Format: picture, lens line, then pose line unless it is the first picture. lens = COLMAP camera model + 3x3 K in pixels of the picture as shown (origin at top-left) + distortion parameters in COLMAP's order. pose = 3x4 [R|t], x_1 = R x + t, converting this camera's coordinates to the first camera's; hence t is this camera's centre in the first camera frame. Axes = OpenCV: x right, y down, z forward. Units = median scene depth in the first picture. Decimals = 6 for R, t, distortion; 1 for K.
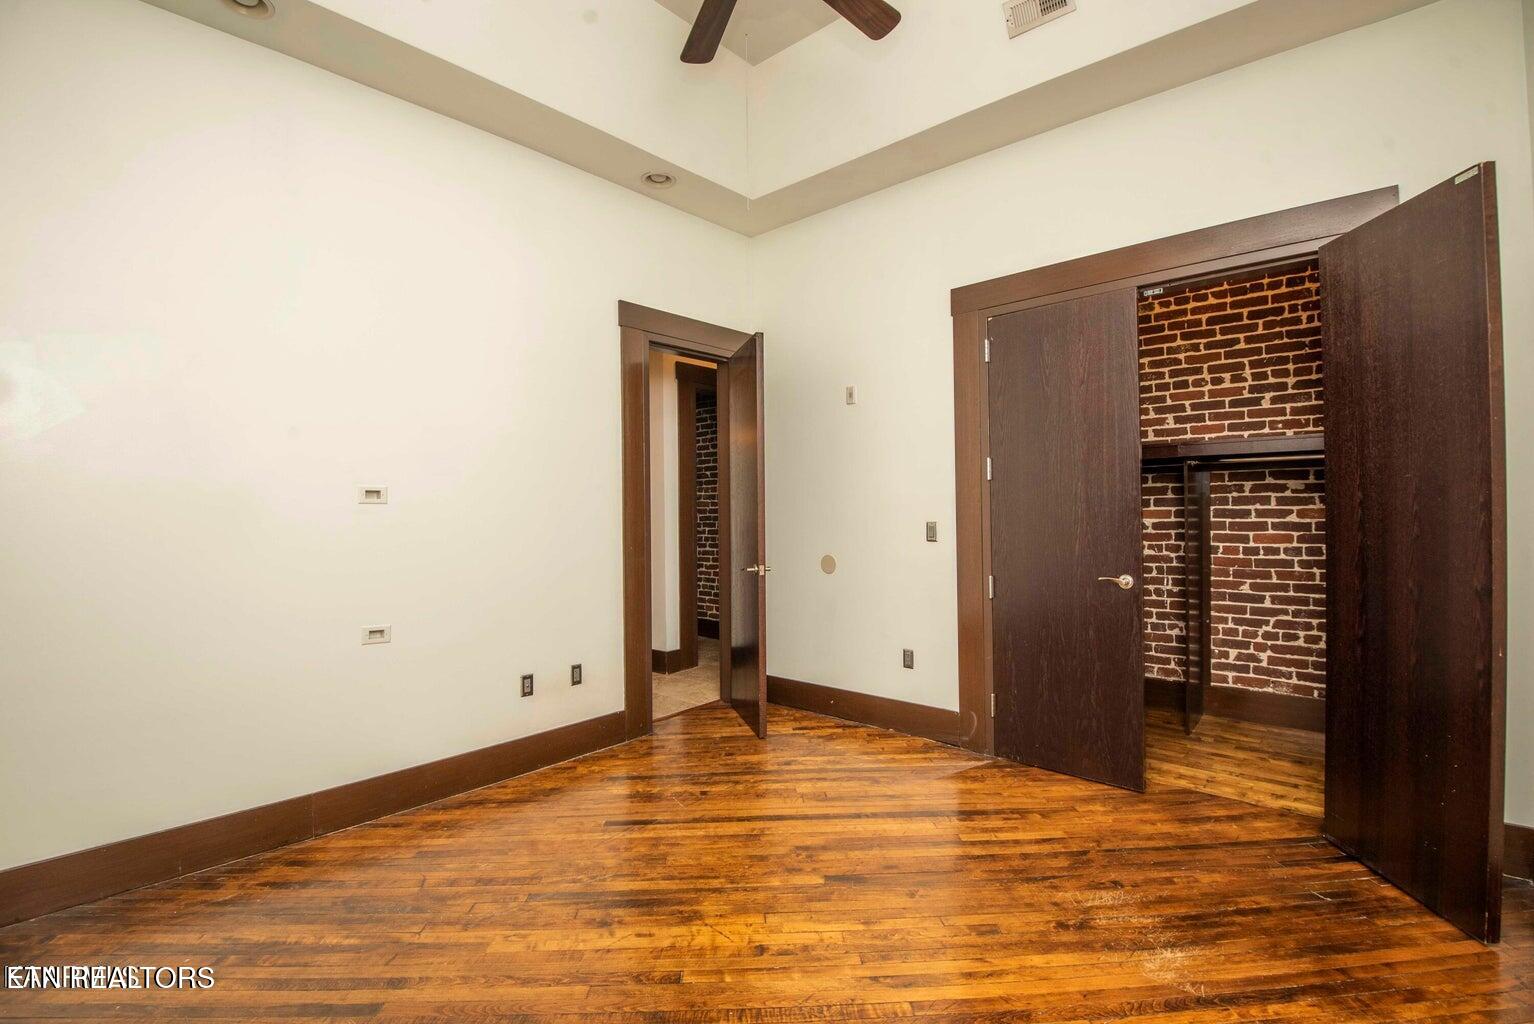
lens RADIAL K [[703.3, 0, 770.9], [0, 703.3, 498.6], [0, 0, 1]] dist [0.002711, -0.019043]
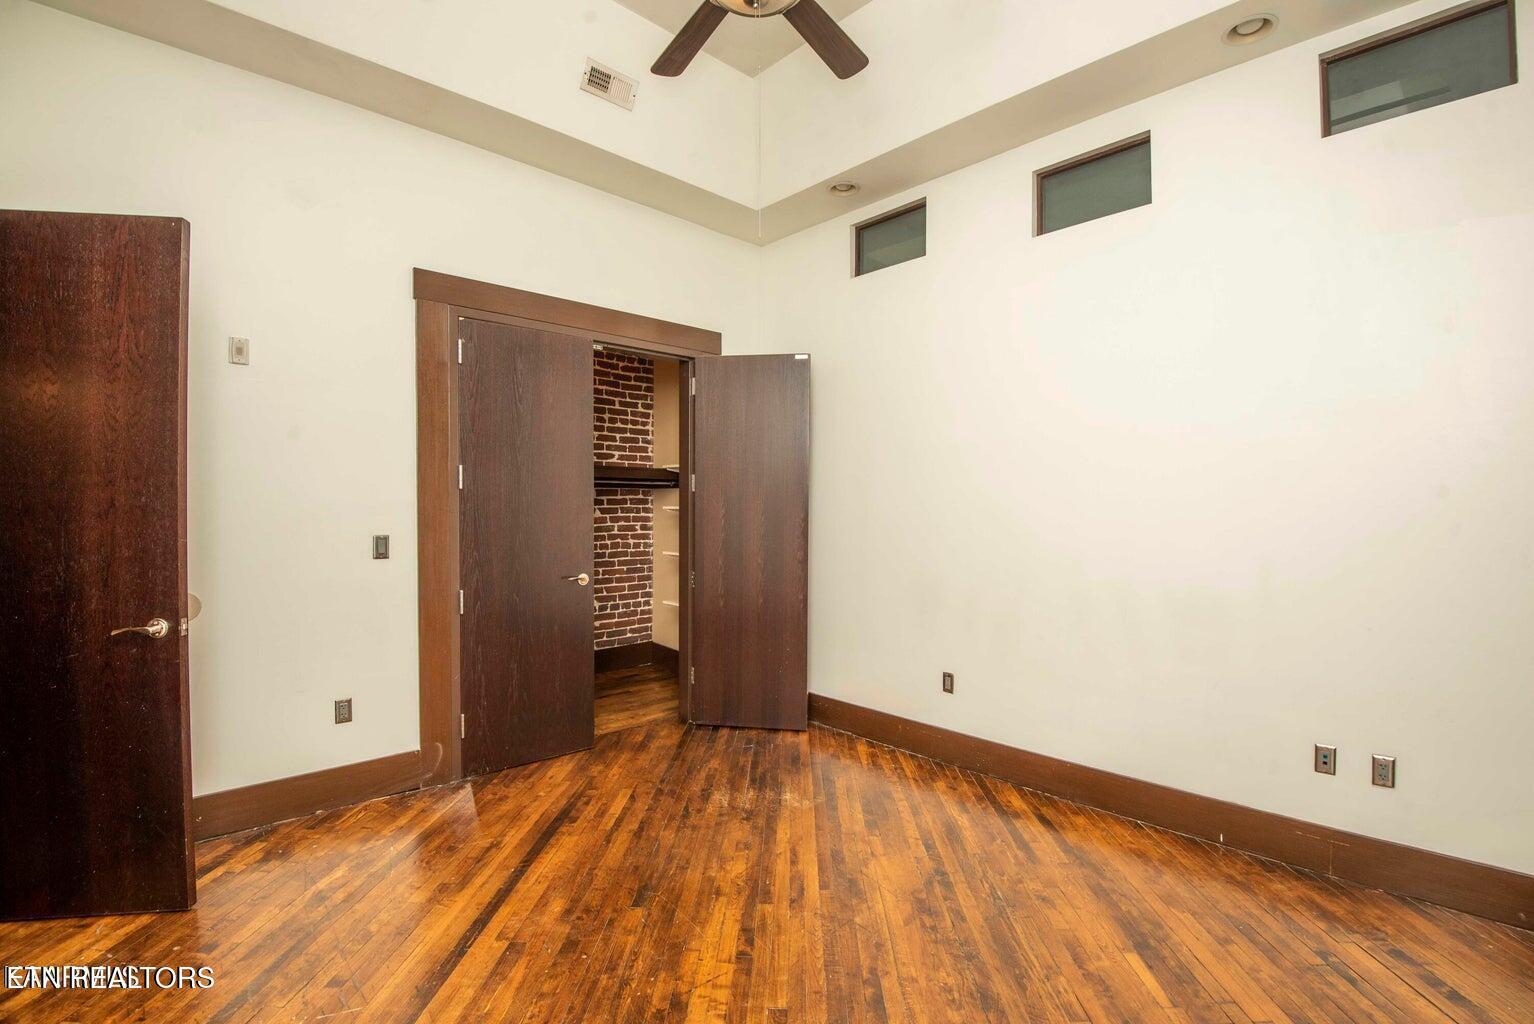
lens RADIAL K [[699.1, 0, 775.8], [0, 699.1, 510.1], [0, 0, 1]] dist [-0.009007, -0.020082]
pose [[0.100407, 0.004678, 0.994935, -0.635503], [-0.010601, 0.999937, -0.003631, 0.003035], [-0.994890, -0.010183, 0.100450, 0.543248]]
